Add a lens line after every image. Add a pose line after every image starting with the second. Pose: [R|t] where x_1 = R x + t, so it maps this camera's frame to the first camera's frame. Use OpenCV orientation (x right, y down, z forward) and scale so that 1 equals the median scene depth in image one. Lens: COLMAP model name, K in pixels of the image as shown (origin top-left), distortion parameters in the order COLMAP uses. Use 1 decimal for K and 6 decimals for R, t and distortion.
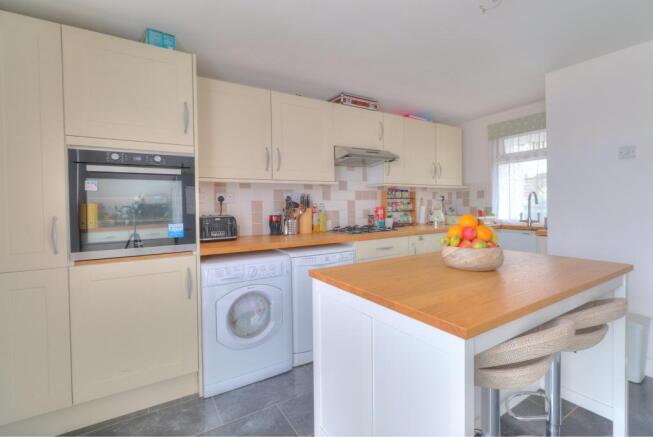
lens RADIAL K [[303.8, 0, 327.8], [0, 303.8, 212.8], [0, 0, 1]] dist [0.005447, 0.000215]
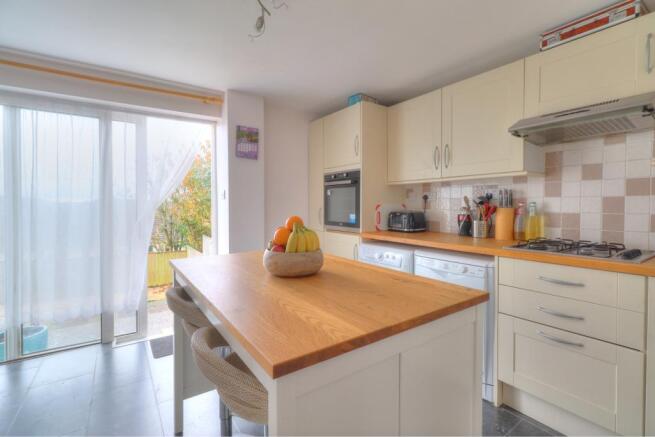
lens RADIAL K [[304.7, 0, 328.6], [0, 304.7, 211.6], [0, 0, 1]] dist [0.005447, 0.000215]
pose [[0.052623, 0.041815, -0.997739, 0.710350], [-0.027642, 0.998801, 0.040402, -0.025854], [0.998232, 0.025454, 0.053716, 0.522875]]
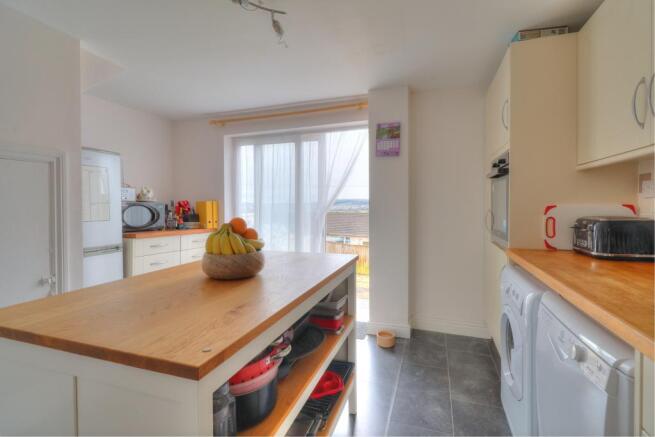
lens RADIAL K [[304.7, 0, 327.0], [0, 304.7, 208.1], [0, 0, 1]] dist [0.005447, 0.000215]
pose [[-0.779116, 0.020959, -0.626529, 0.410941], [-0.002441, 0.999332, 0.036465, -0.027449], [0.626875, 0.029940, -0.778545, 0.947983]]
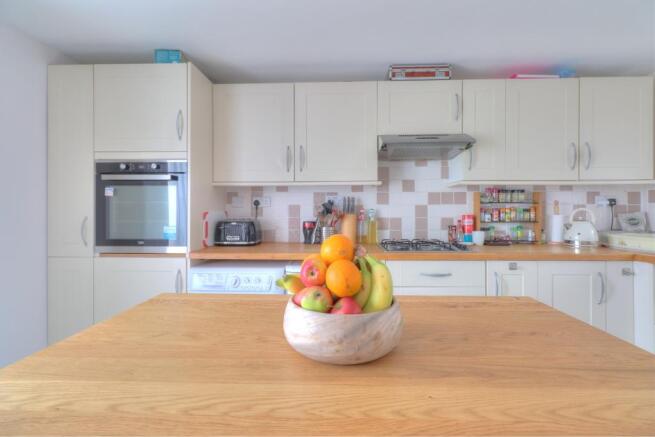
lens RADIAL K [[304.7, 0, 329.7], [0, 304.7, 210.9], [0, 0, 1]] dist [0.005447, 0.000215]
pose [[0.828389, 0.015758, -0.559932, 0.363790], [-0.027320, 0.999551, -0.012288, -0.013058], [0.559487, 0.025476, 0.828448, 0.285609]]
